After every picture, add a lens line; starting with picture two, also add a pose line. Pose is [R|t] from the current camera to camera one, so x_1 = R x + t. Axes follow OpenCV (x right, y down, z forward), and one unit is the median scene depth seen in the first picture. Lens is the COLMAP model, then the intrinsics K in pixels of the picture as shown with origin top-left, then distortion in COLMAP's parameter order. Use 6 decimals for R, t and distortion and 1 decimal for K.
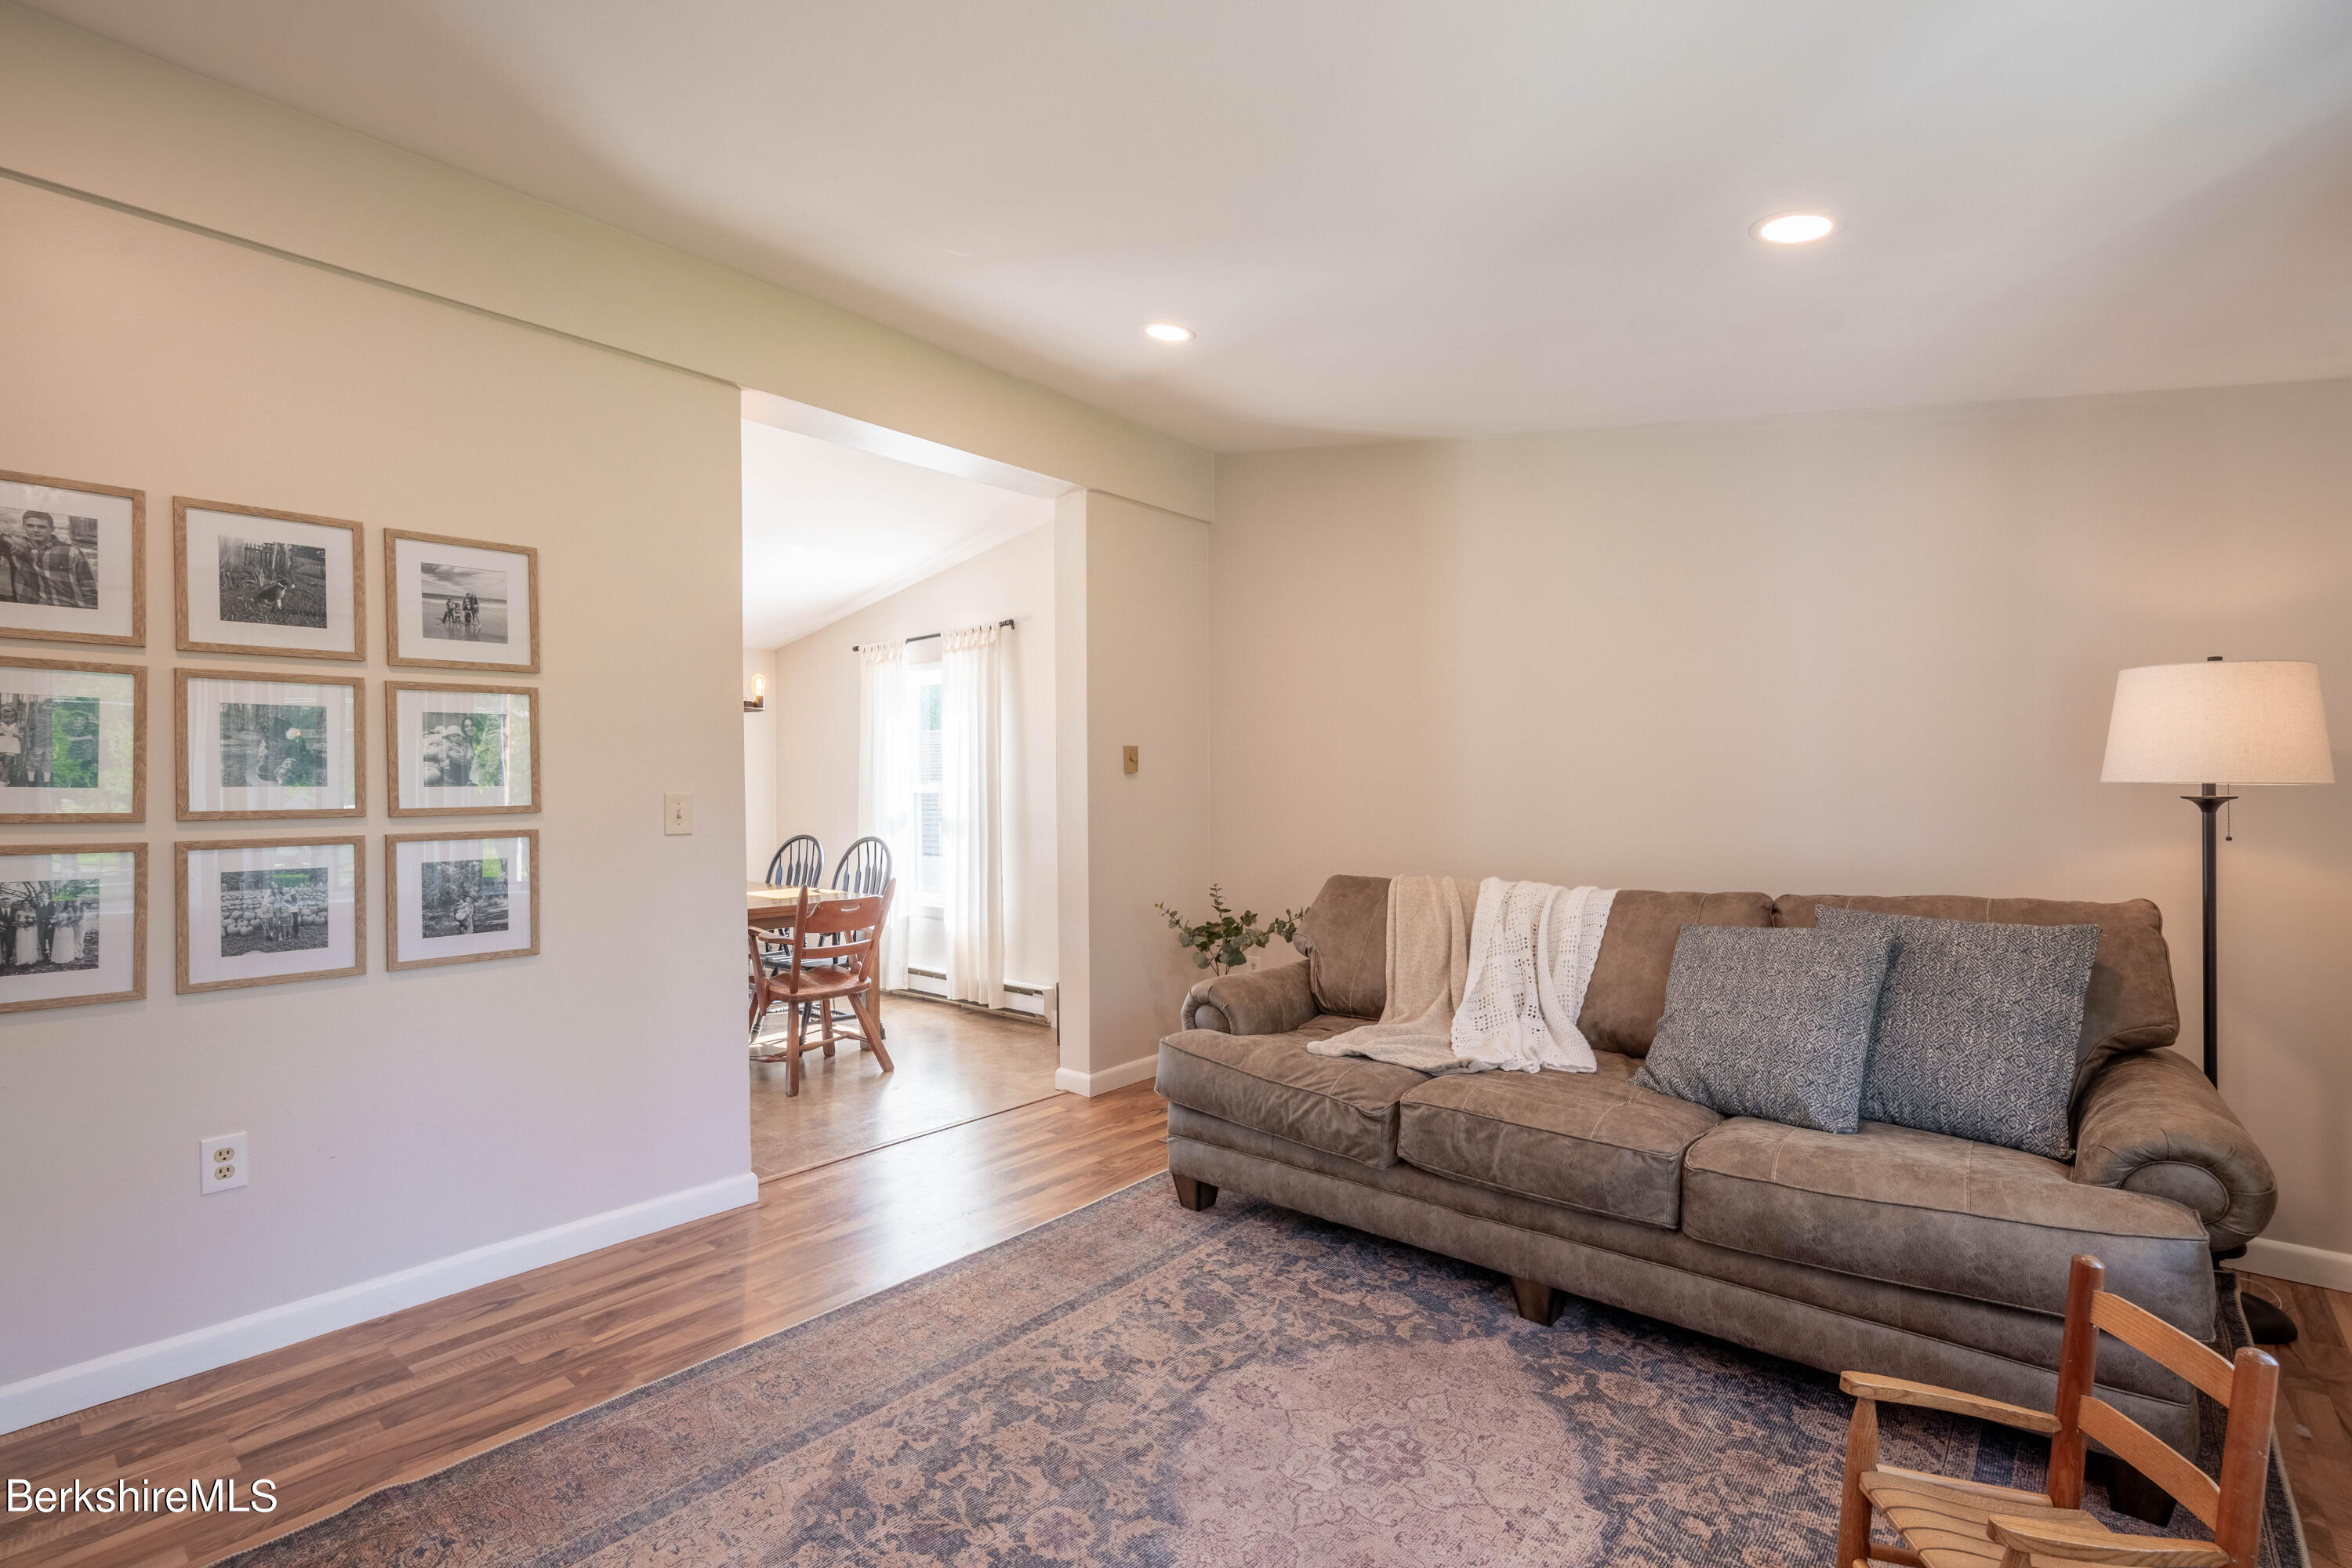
lens RADIAL K [[1075.1, 0, 1189.2], [0, 1075.1, 787.9], [0, 0, 1]] dist [-0.000297, -0.000628]
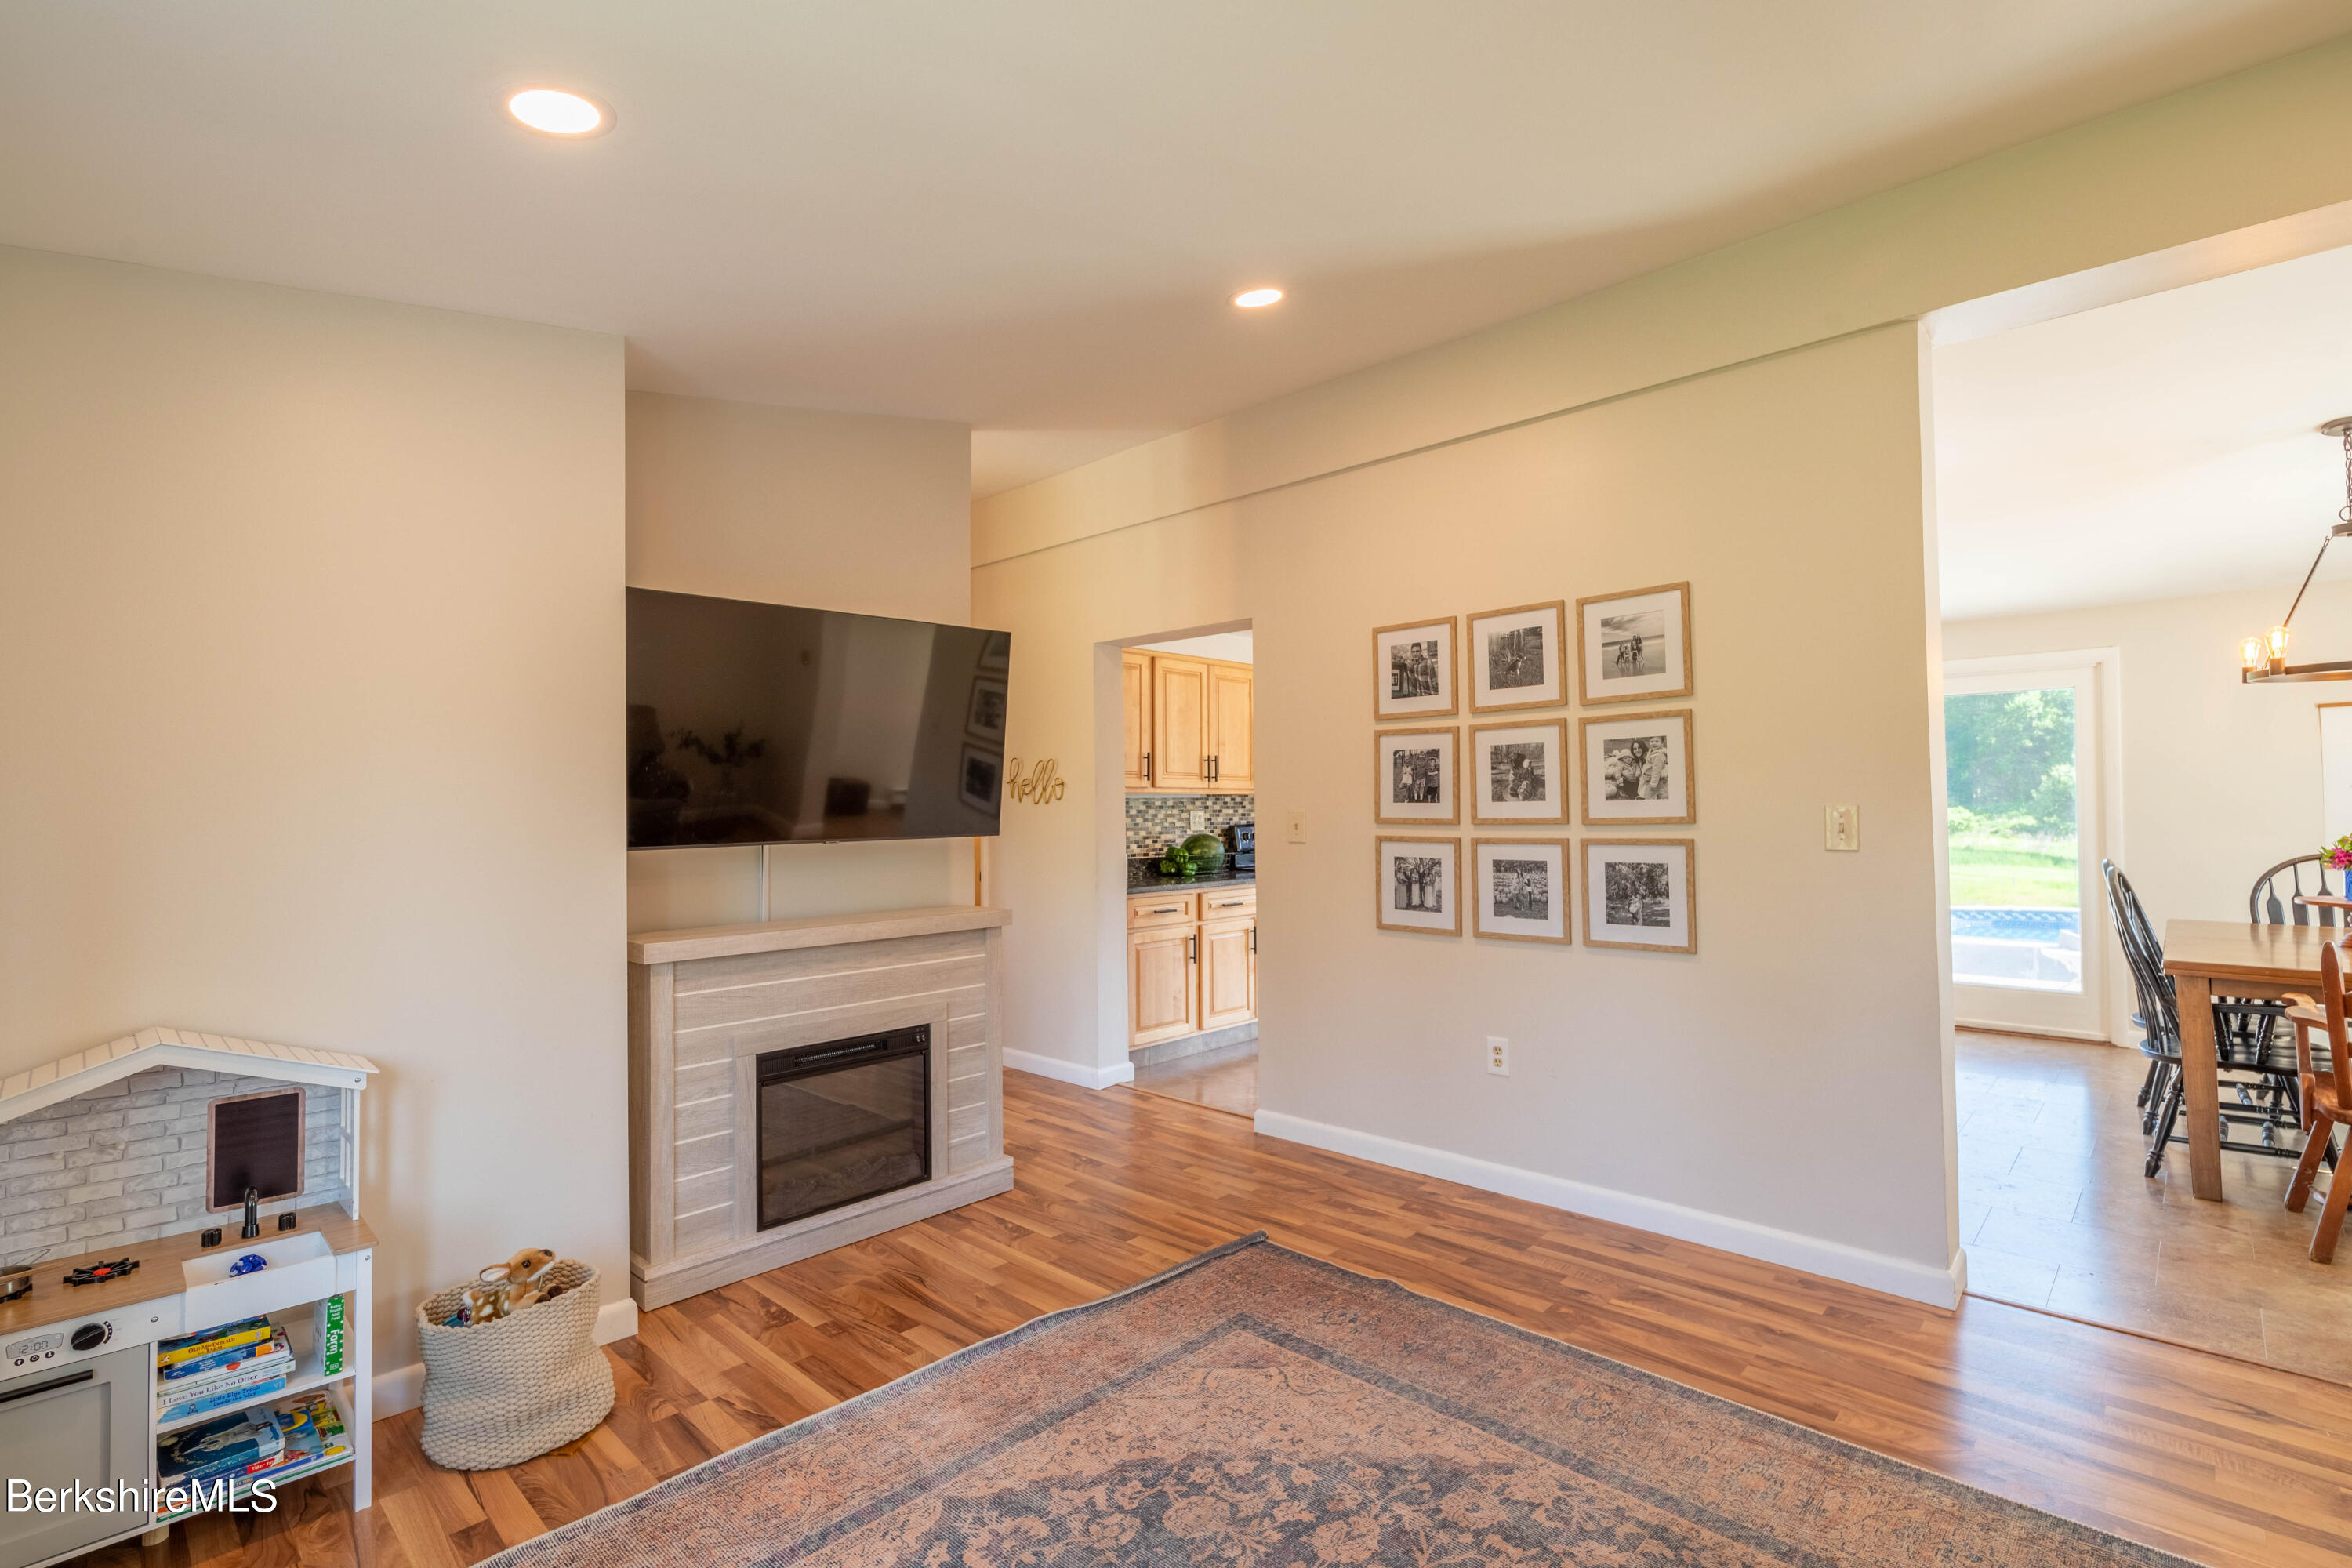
lens RADIAL K [[1075.1, 0, 1189.2], [0, 1075.1, 787.9], [0, 0, 1]] dist [-0.000297, -0.000628]
pose [[-0.046809, -0.011676, -0.998836, 0.602719], [0.013672, 0.999831, -0.012329, -0.007712], [0.998810, -0.014233, -0.046642, 0.648348]]
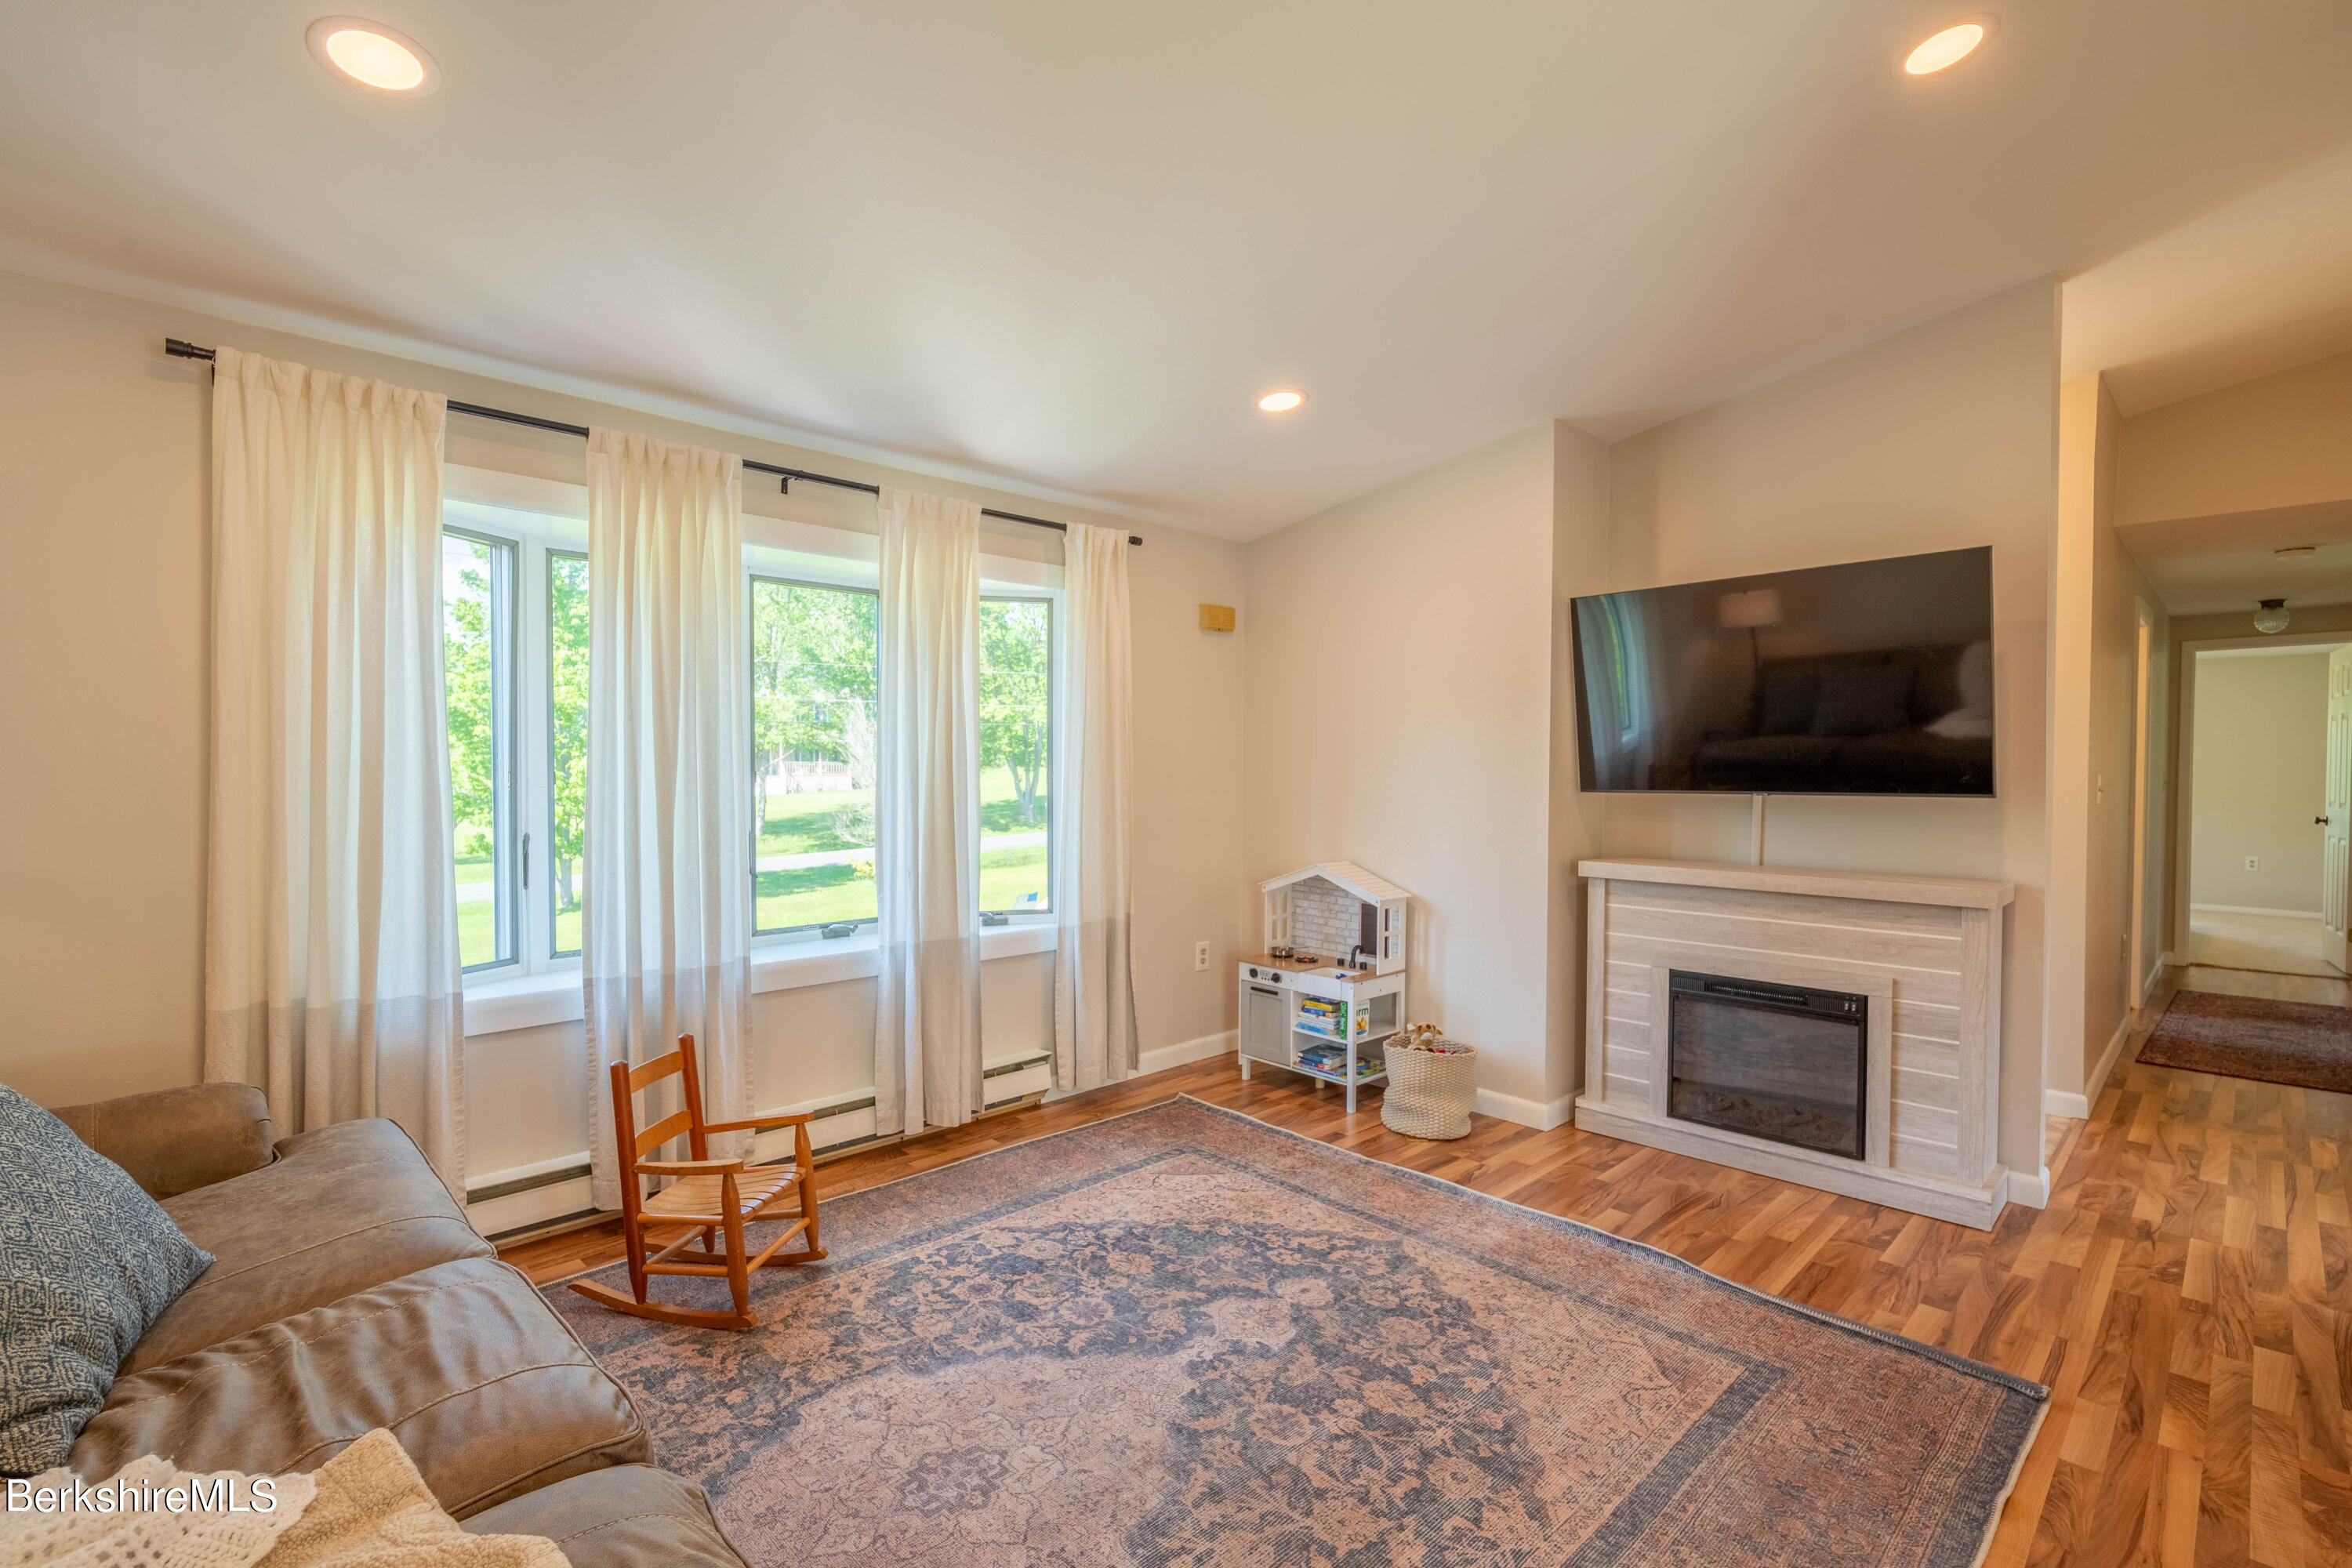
lens RADIAL K [[1075.1, 0, 1189.2], [0, 1075.1, 787.9], [0, 0, 1]] dist [-0.000297, -0.000628]
pose [[-0.996846, -0.000352, 0.079363, -0.087426], [0.001149, 0.999821, 0.018868, 0.000870], [-0.079355, 0.018900, -0.996667, 1.618393]]
